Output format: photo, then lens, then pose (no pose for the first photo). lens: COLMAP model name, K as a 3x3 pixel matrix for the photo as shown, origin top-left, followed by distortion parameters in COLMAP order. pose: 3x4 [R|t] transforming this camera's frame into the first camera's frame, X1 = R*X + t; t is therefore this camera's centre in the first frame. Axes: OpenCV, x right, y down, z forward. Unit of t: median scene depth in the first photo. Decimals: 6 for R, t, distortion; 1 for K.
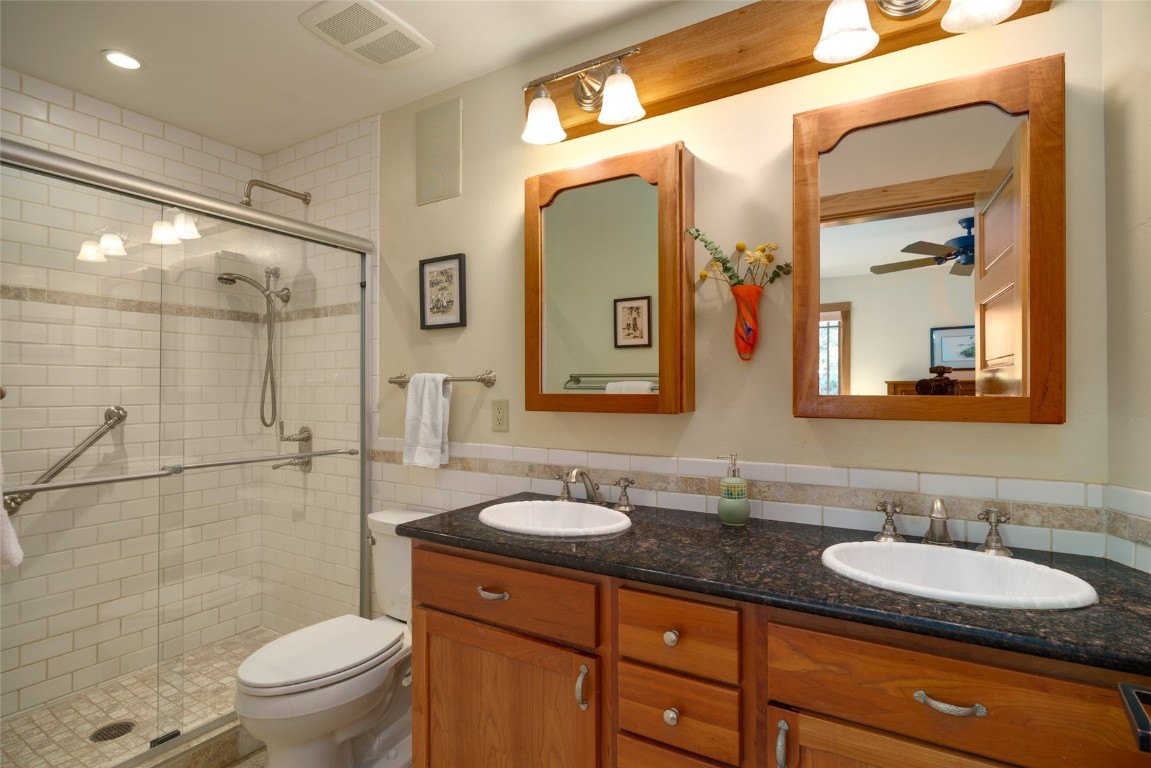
lens RADIAL K [[587.1, 0, 575.5], [0, 587.1, 384.0], [0, 0, 1]] dist [-0.002778, -0.000369]
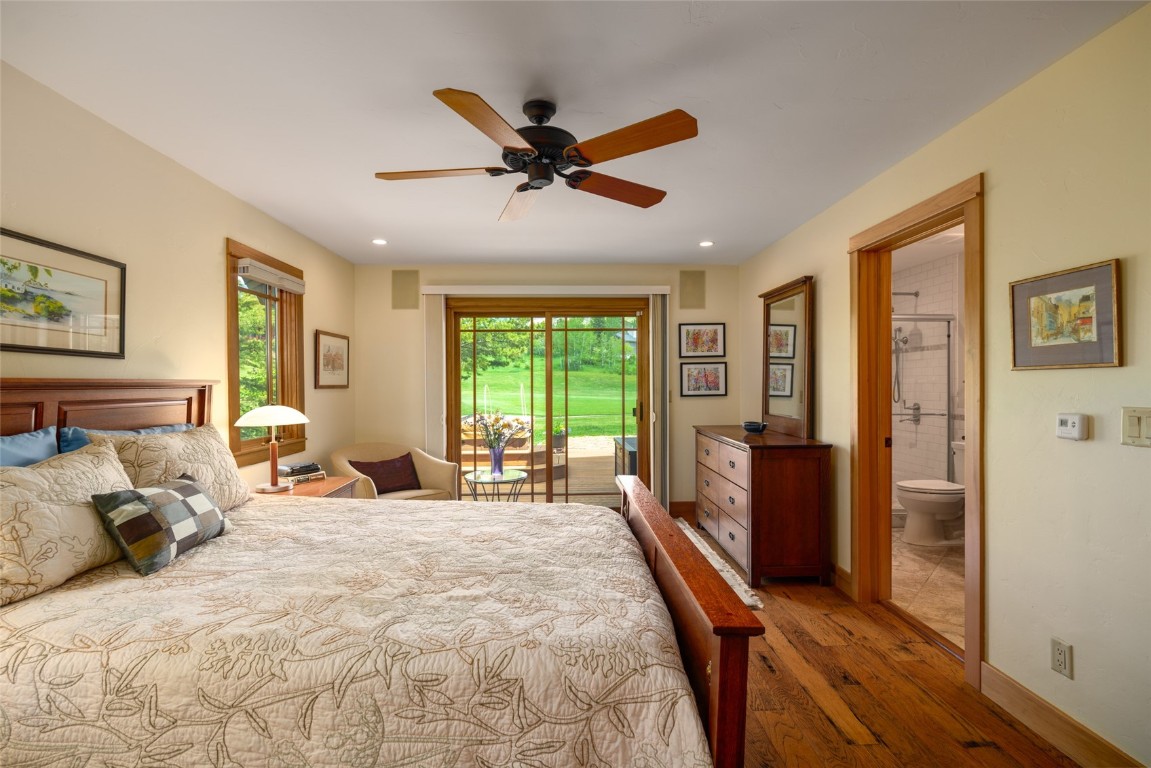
lens RADIAL K [[480.2, 0, 575.5], [0, 480.2, 384.0], [0, 0, 1]] dist [0.000628, 0.000062]
pose [[0.530258, 0.000660, -0.847836, 0.360879], [0.004854, 0.999981, 0.003814, -0.007798], [0.847823, -0.006138, 0.530244, -0.974452]]
